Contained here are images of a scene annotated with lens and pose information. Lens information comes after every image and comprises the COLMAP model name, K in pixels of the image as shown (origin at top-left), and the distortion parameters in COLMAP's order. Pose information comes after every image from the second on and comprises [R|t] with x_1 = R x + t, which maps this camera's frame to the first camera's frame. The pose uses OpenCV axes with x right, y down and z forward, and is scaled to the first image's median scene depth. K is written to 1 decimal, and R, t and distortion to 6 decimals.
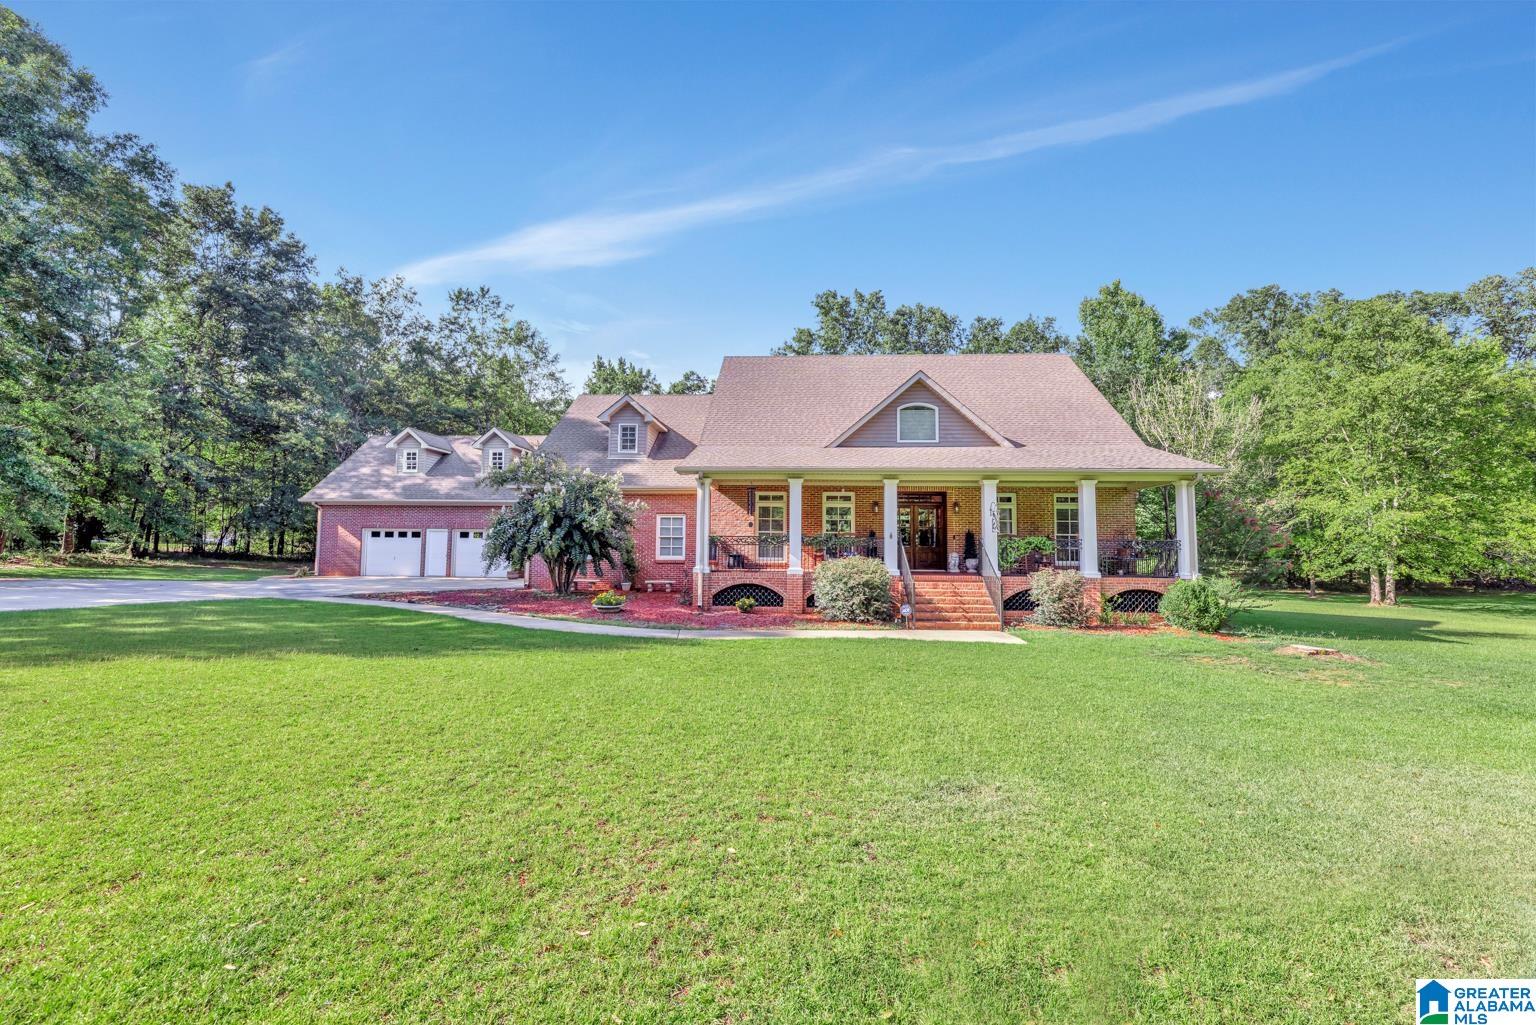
lens RADIAL K [[605.8, 0, 768.0], [0, 605.8, 512.5], [0, 0, 1]] dist [0.001731, -0.000079]
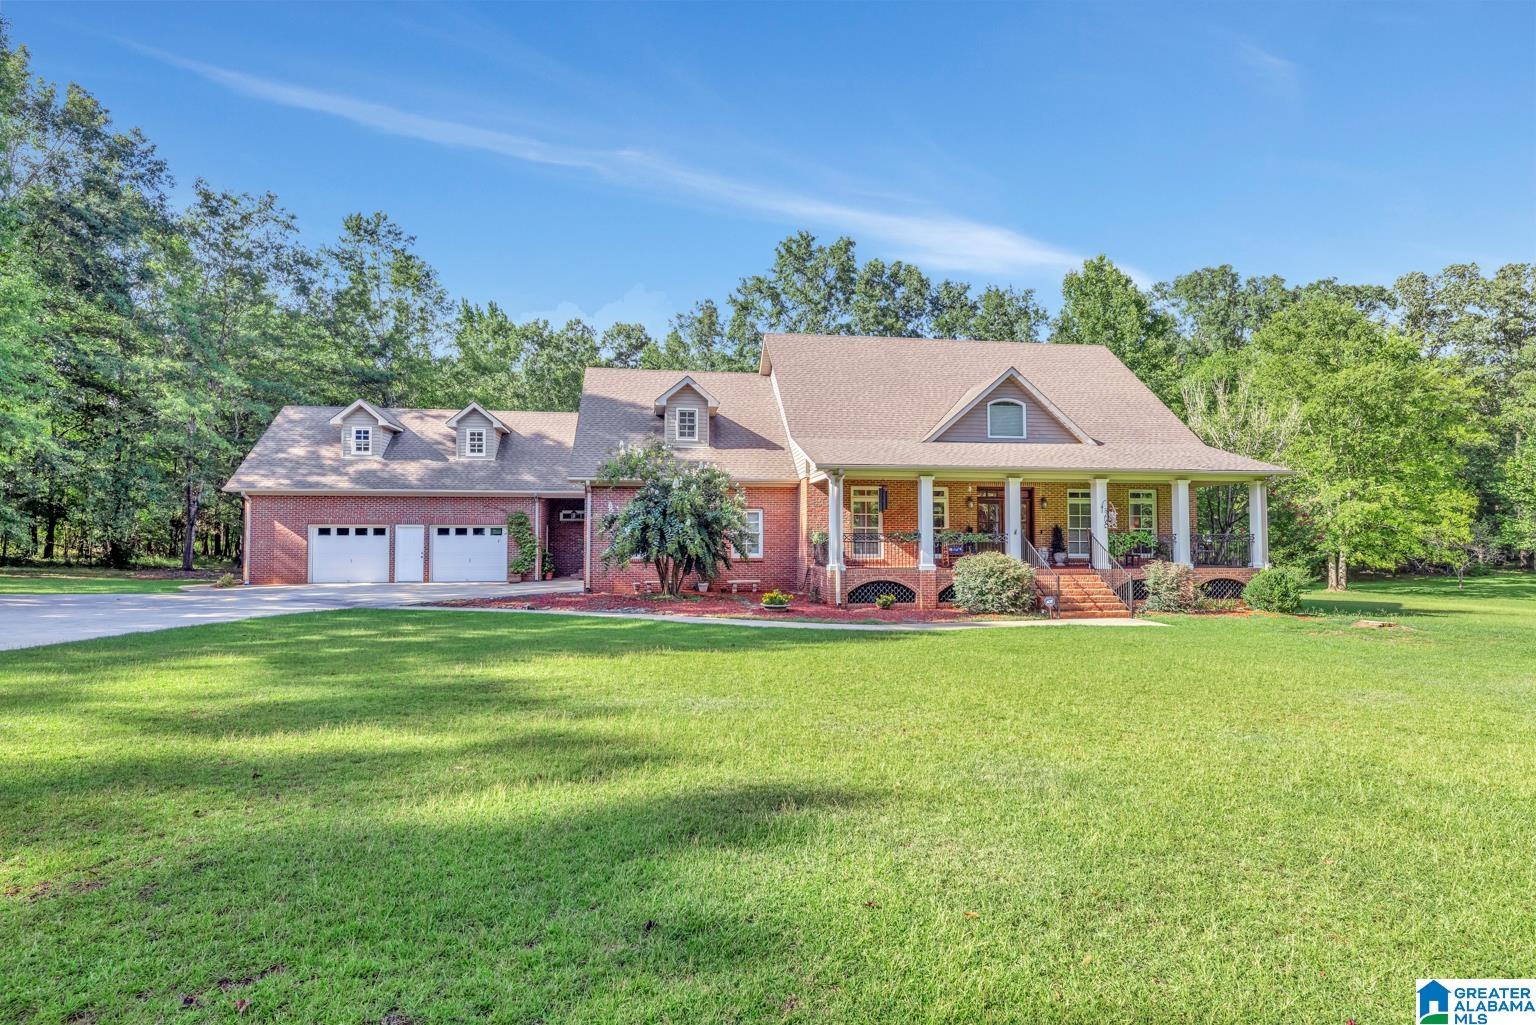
lens RADIAL K [[765.2, 0, 768.0], [0, 765.2, 512.5], [0, 0, 1]] dist [-0.000838, 0.000472]
pose [[0.979604, -0.003071, 0.200913, -0.287265], [-0.001670, 0.999724, 0.023426, -0.015254], [-0.200930, -0.023283, 0.979329, -0.122955]]
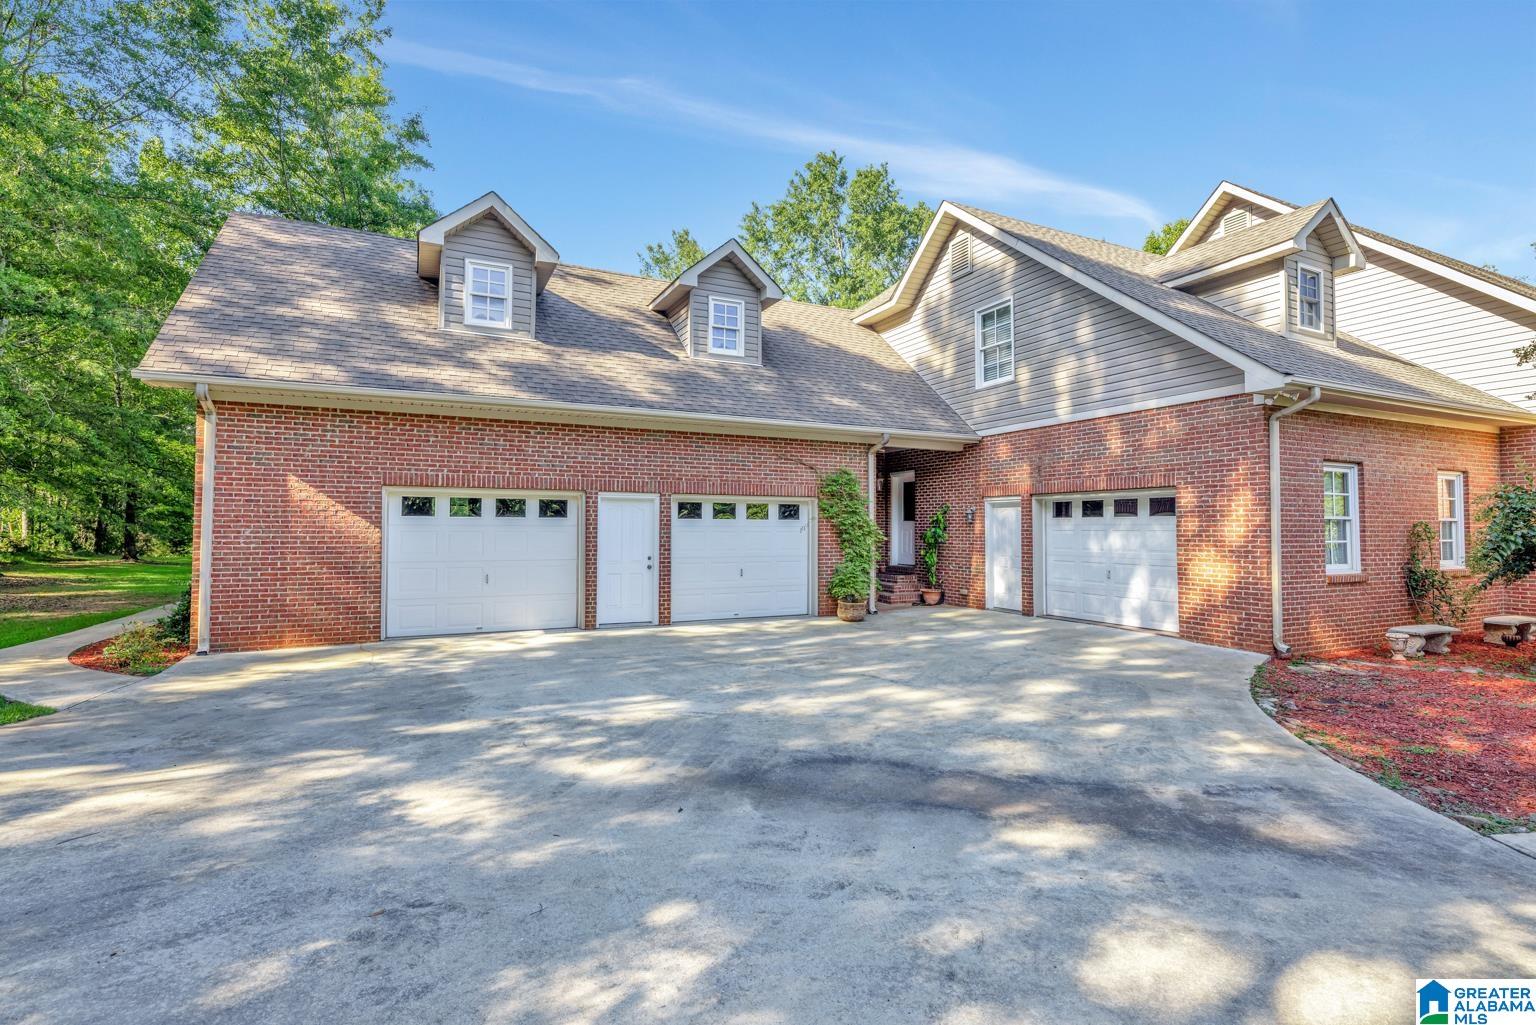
lens RADIAL K [[741.1, 0, 768.0], [0, 741.1, 512.5], [0, 0, 1]] dist [0.000754, 0.000082]
pose [[0.878956, 0.003952, 0.476886, -0.707436], [-0.016927, 0.999594, 0.022915, 0.028383], [-0.476602, -0.028214, 0.878666, 0.598713]]
